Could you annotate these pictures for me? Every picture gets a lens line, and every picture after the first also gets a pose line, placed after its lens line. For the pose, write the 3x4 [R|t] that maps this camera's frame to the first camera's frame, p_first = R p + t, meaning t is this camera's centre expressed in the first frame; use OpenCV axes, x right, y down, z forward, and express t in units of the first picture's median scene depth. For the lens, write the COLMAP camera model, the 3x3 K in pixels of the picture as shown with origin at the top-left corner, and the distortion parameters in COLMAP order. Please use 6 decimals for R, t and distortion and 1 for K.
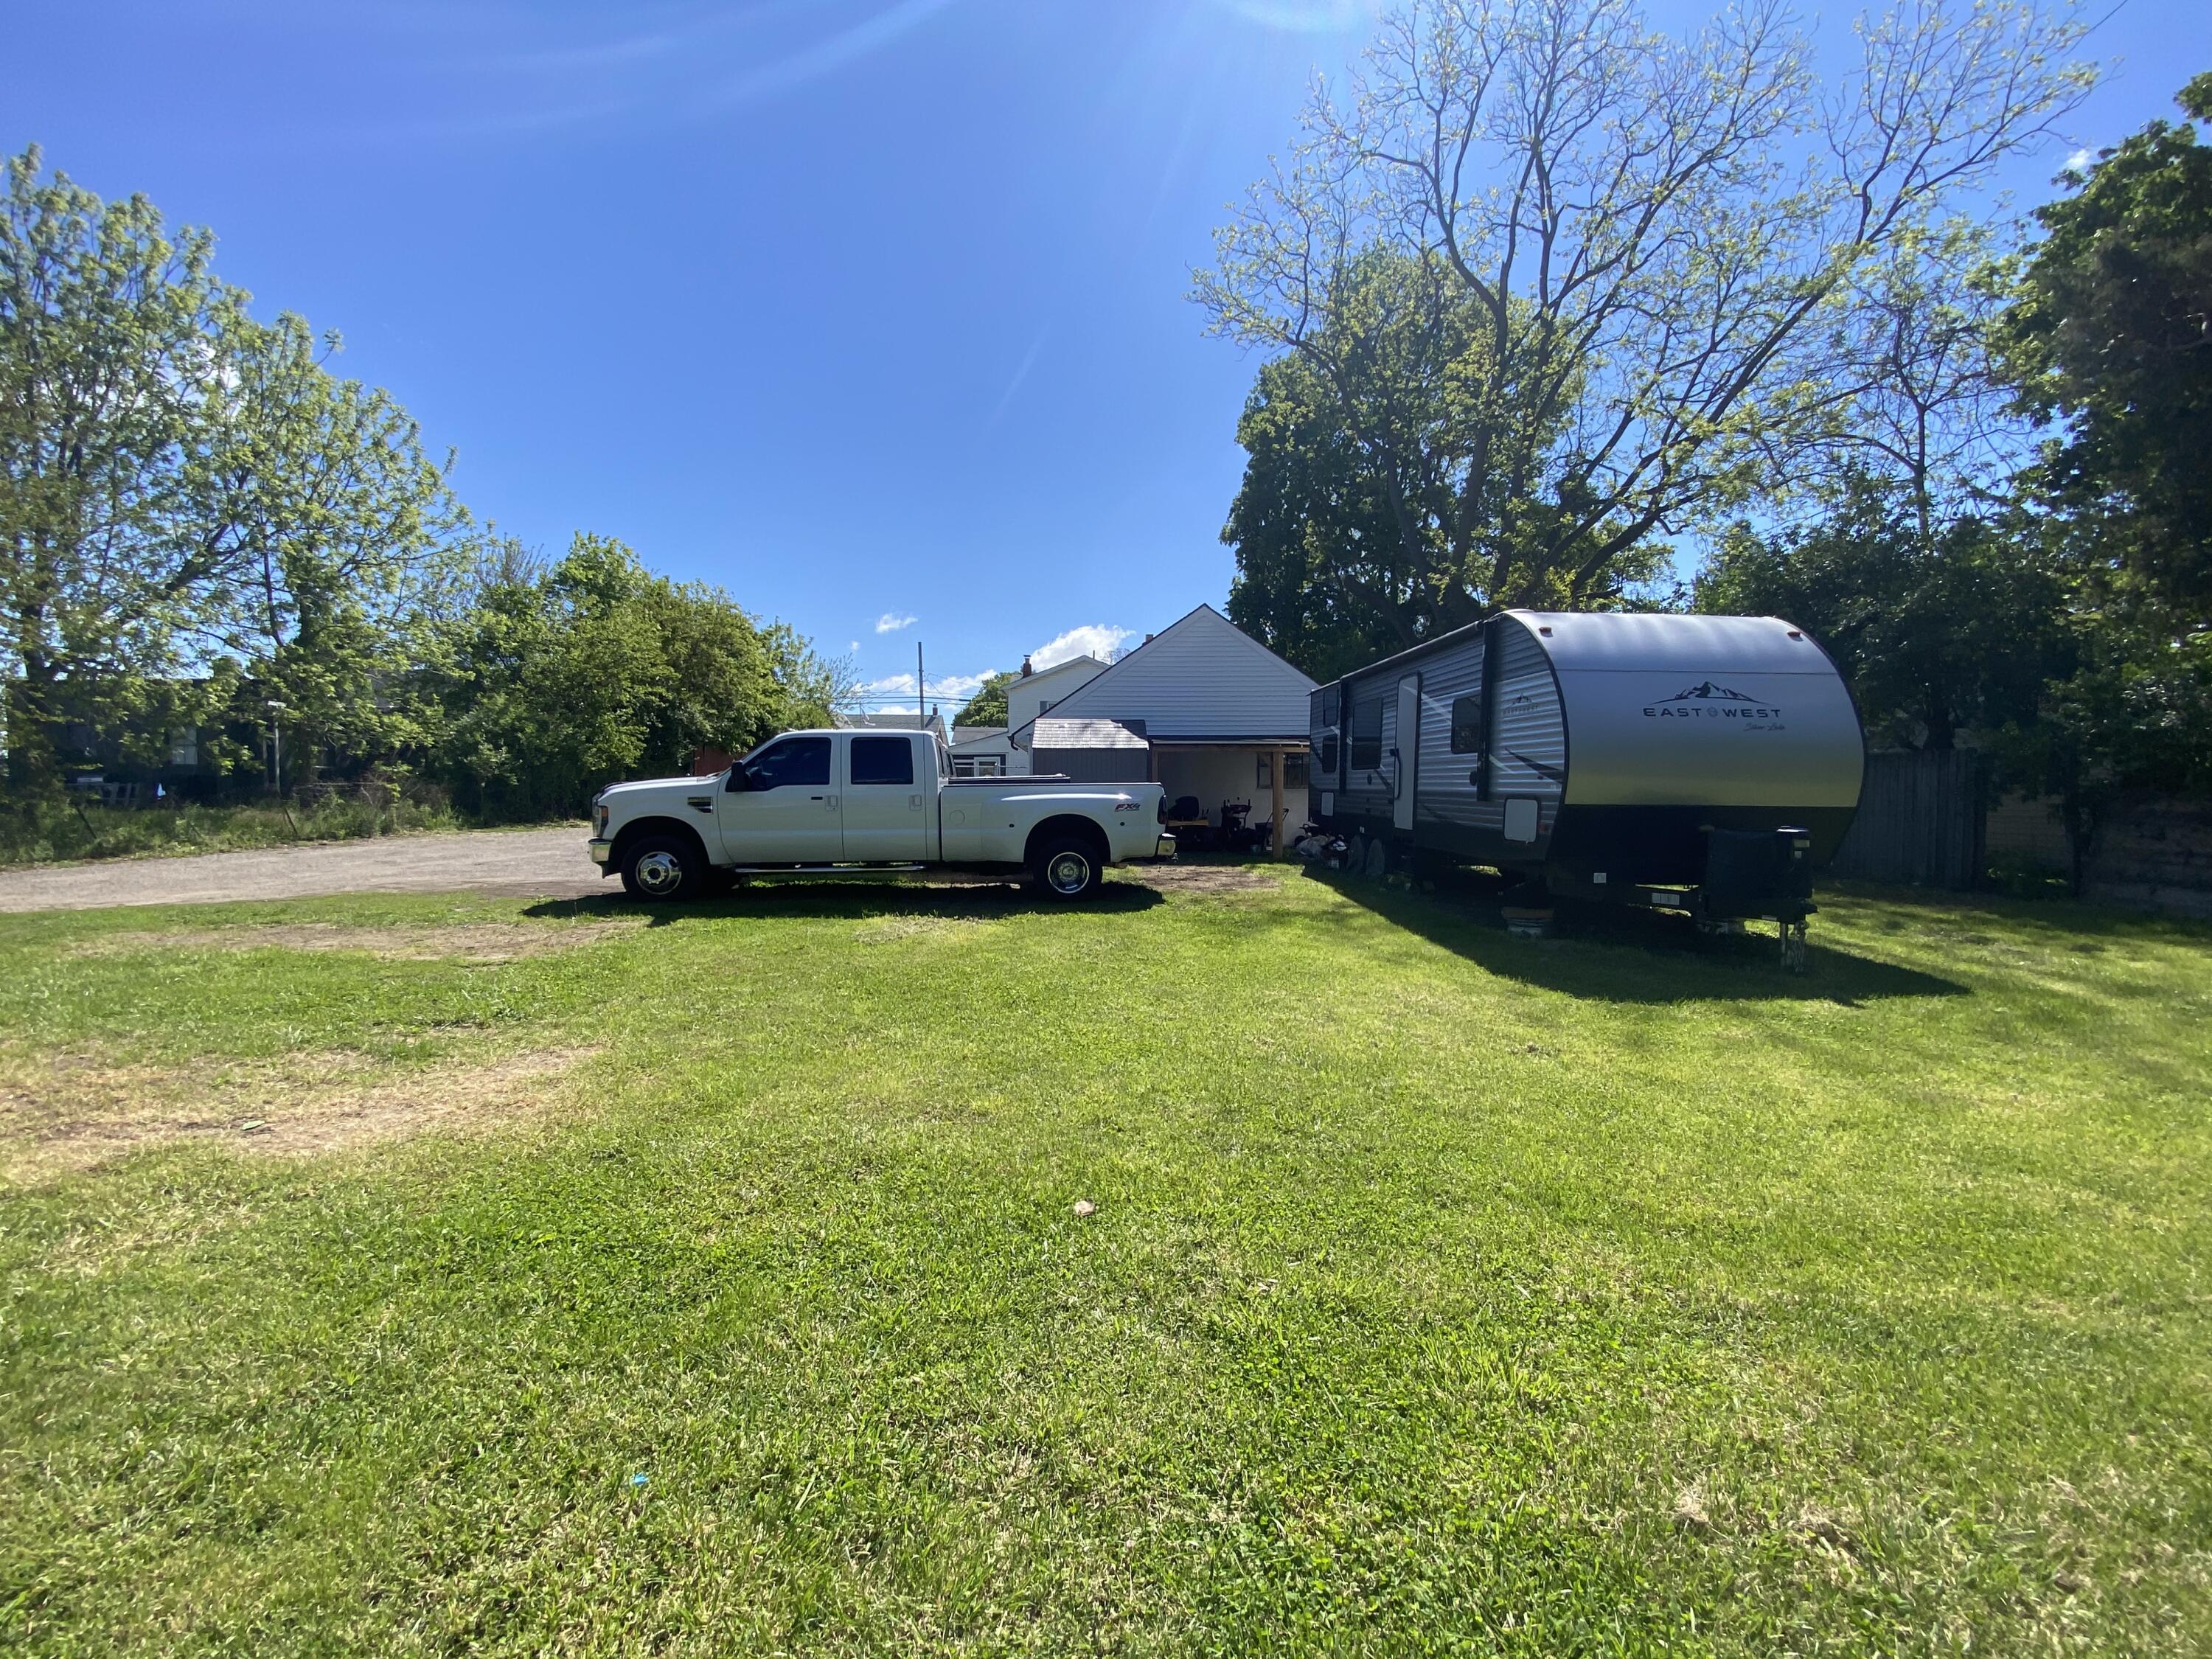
lens RADIAL K [[899.7, 0, 1105.6], [0, 899.7, 838.8], [0, 0, 1]] dist [0.008547, -0.014269]
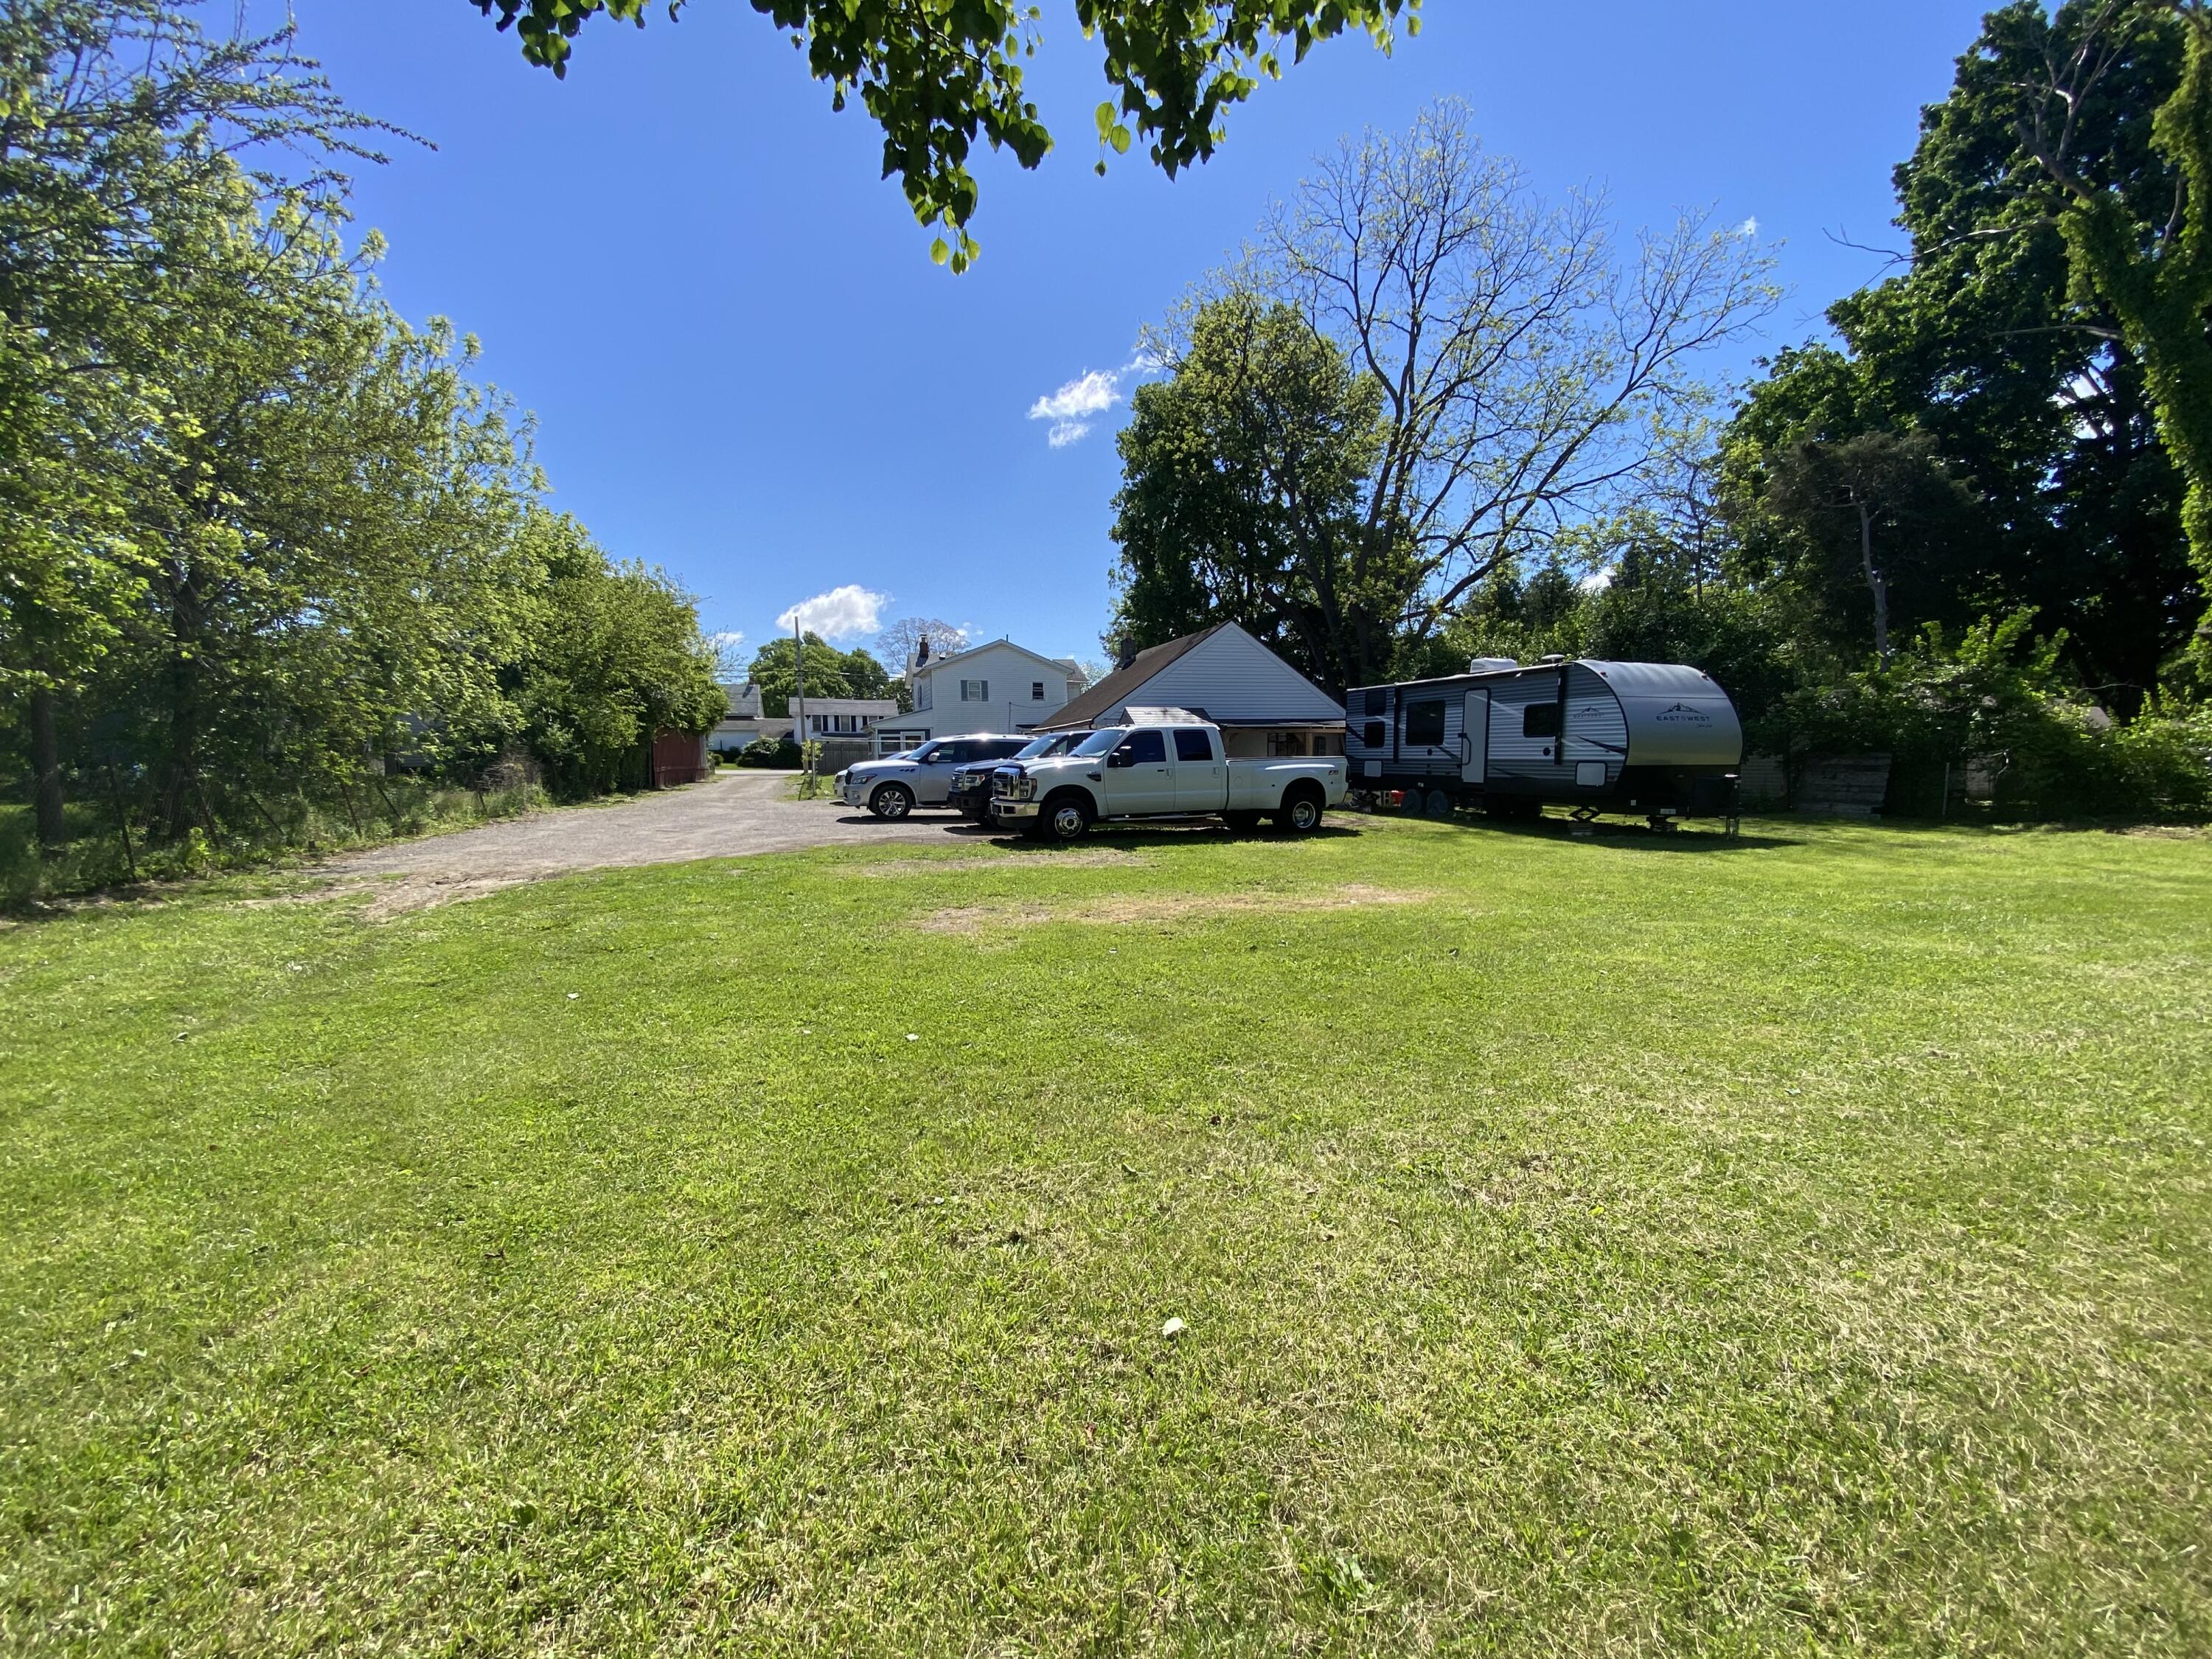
lens RADIAL K [[900.5, 0, 1105.7], [0, 900.5, 838.1], [0, 0, 1]] dist [0.009109, -0.014614]
pose [[0.961251, -0.040012, 0.272756, -0.786917], [0.030350, 0.998756, 0.039553, 0.005336], [-0.274000, -0.029742, 0.961270, -0.415061]]
